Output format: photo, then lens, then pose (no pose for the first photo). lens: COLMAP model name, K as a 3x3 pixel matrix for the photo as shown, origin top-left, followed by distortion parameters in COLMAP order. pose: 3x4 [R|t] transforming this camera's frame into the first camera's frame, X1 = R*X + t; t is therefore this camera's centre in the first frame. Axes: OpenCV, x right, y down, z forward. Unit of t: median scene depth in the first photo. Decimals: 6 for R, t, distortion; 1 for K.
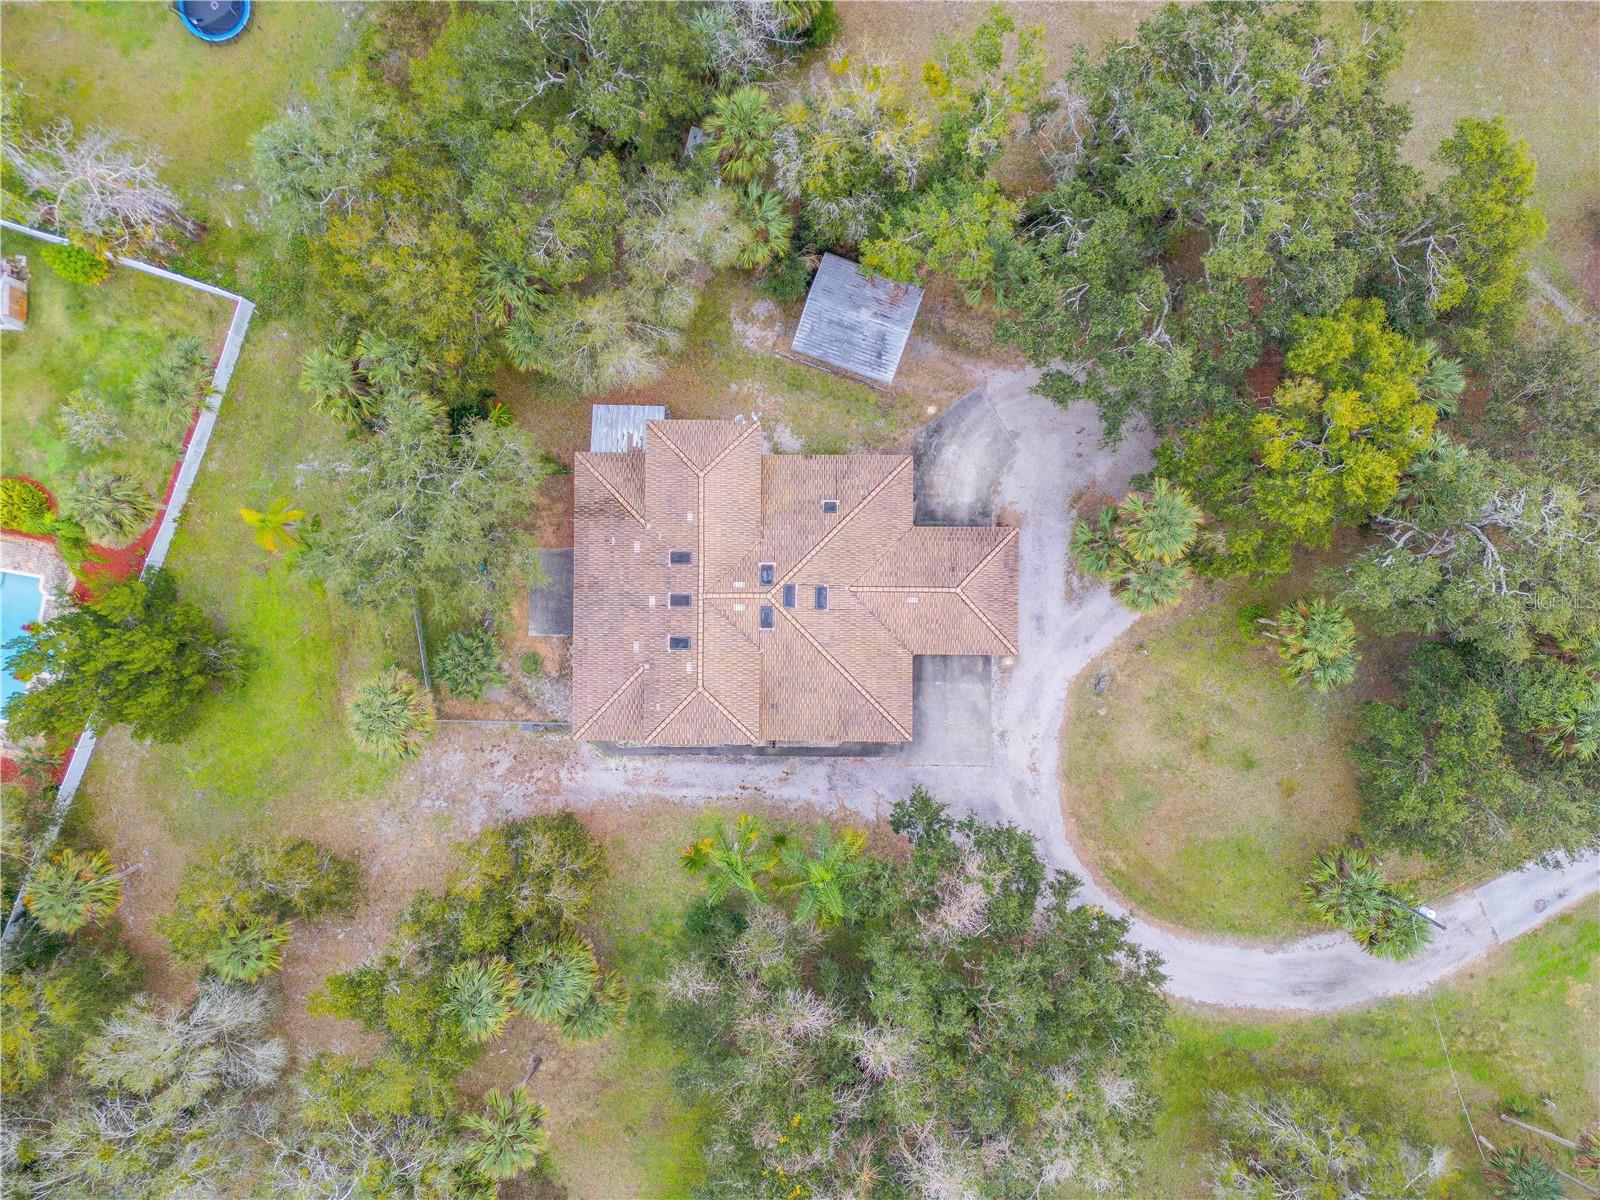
lens RADIAL K [[1116.3, 0, 800.0], [0, 1116.3, 600.0], [0, 0, 1]] dist [0.086917, -0.086241]
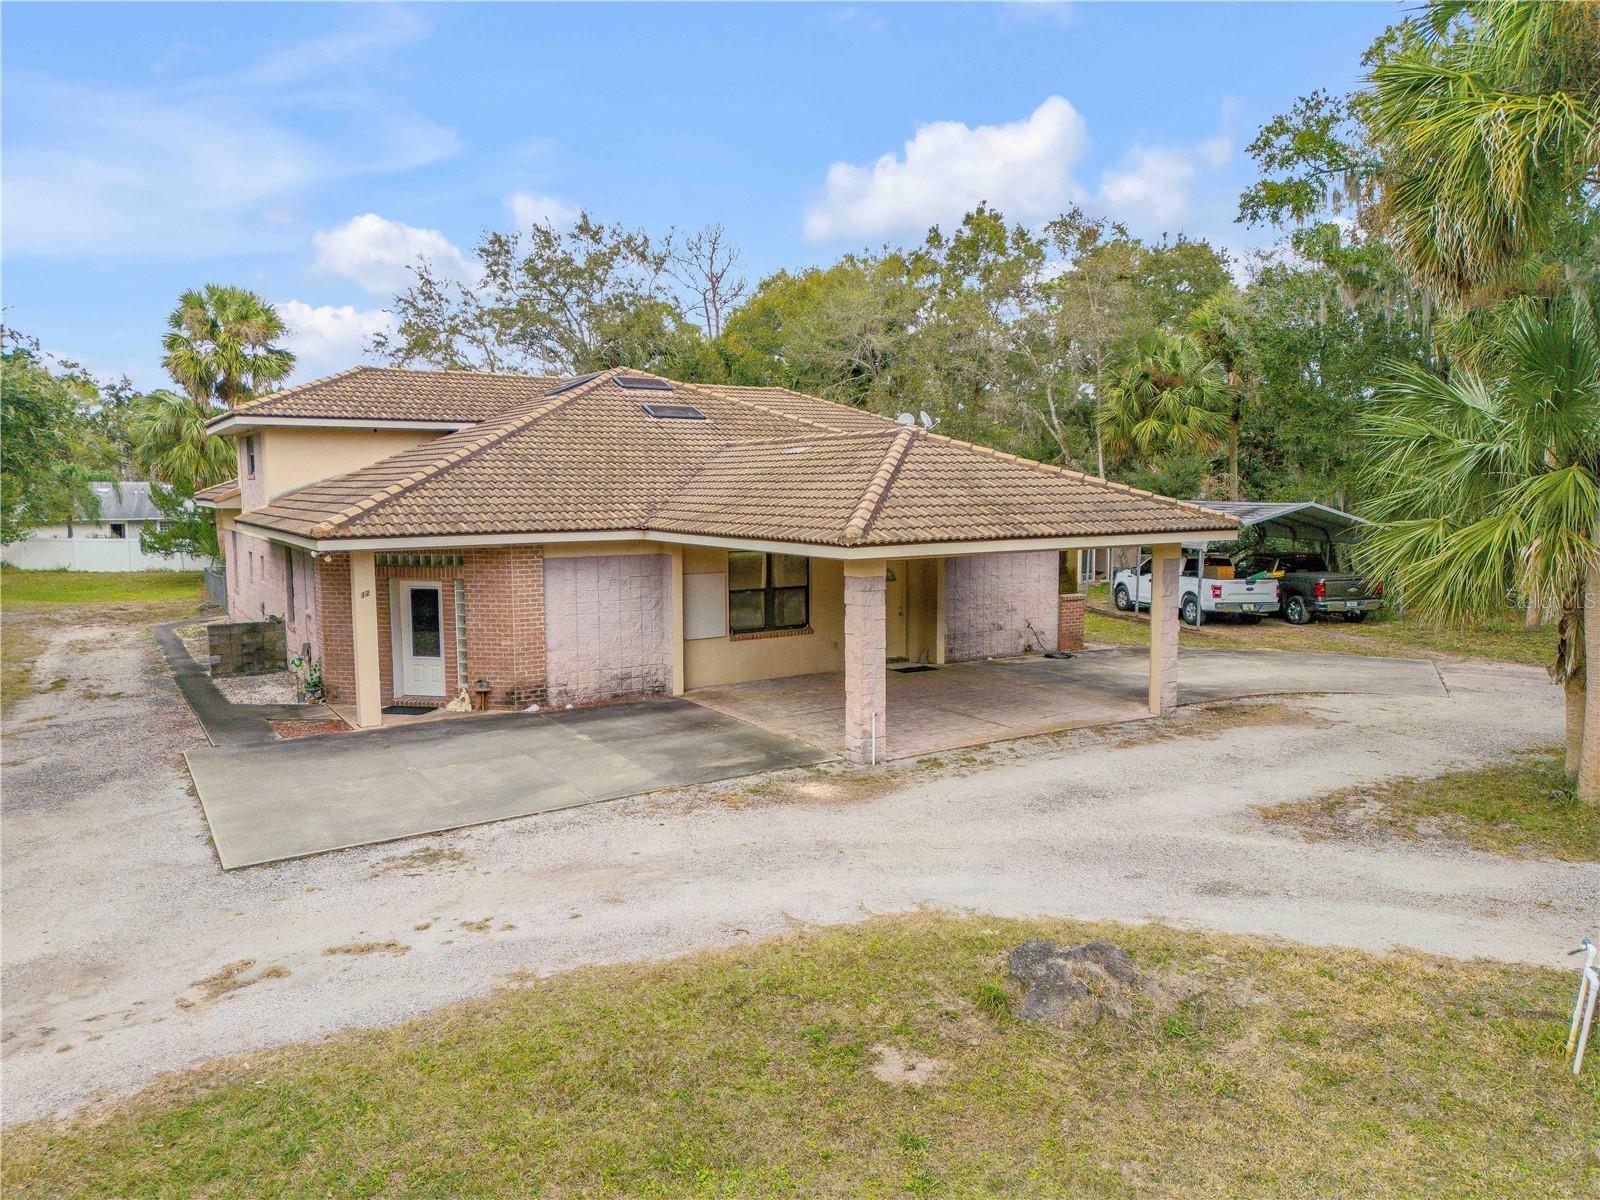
lens RADIAL K [[1116.3, 0, 800.0], [0, 1116.3, 600.0], [0, 0, 1]] dist [0.086917, -0.086241]
pose [[0.537941, 0.090776, -0.838081, 0.351726], [-0.842845, 0.075898, -0.532778, 0.162656], [0.015245, 0.992975, 0.117339, 0.947603]]
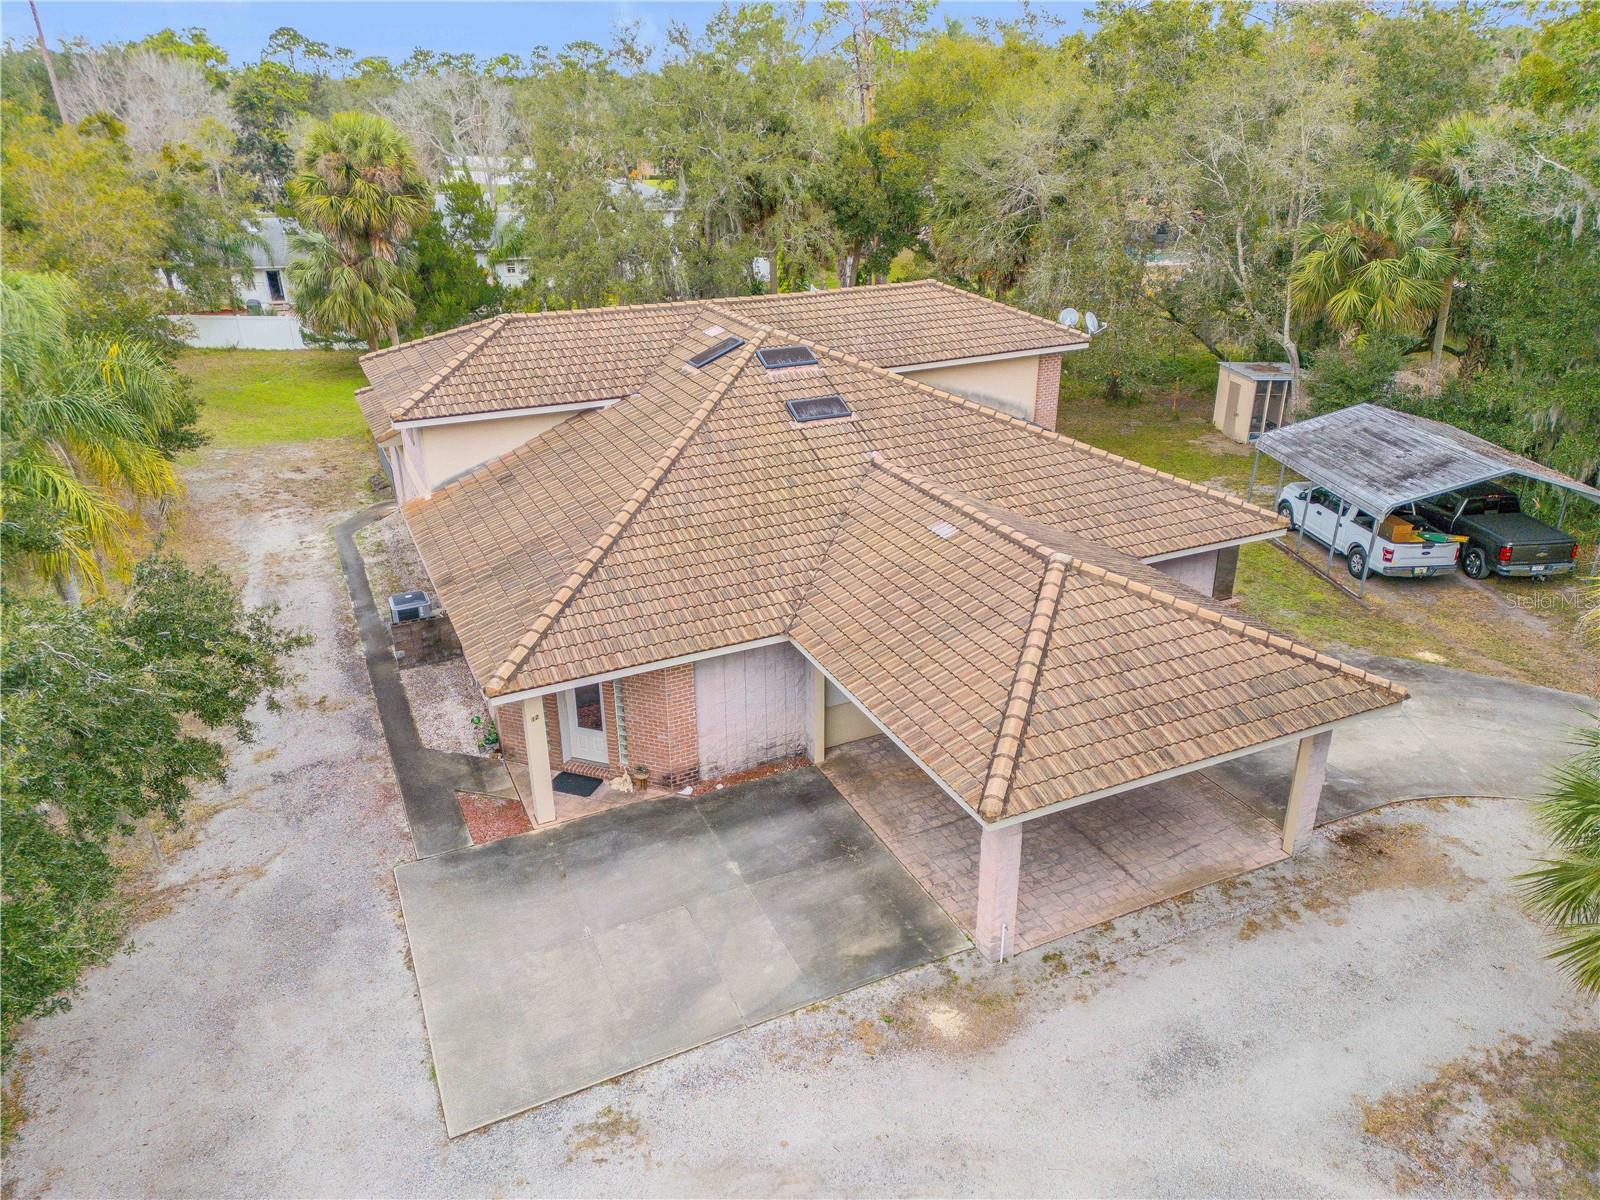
lens RADIAL K [[1116.3, 0, 800.0], [0, 1116.3, 600.0], [0, 0, 1]] dist [0.086917, -0.086241]
pose [[0.430121, 0.371853, -0.822630, 0.327752], [-0.902555, 0.197048, -0.382839, 0.150358], [0.019738, 0.907137, 0.420373, 0.835303]]
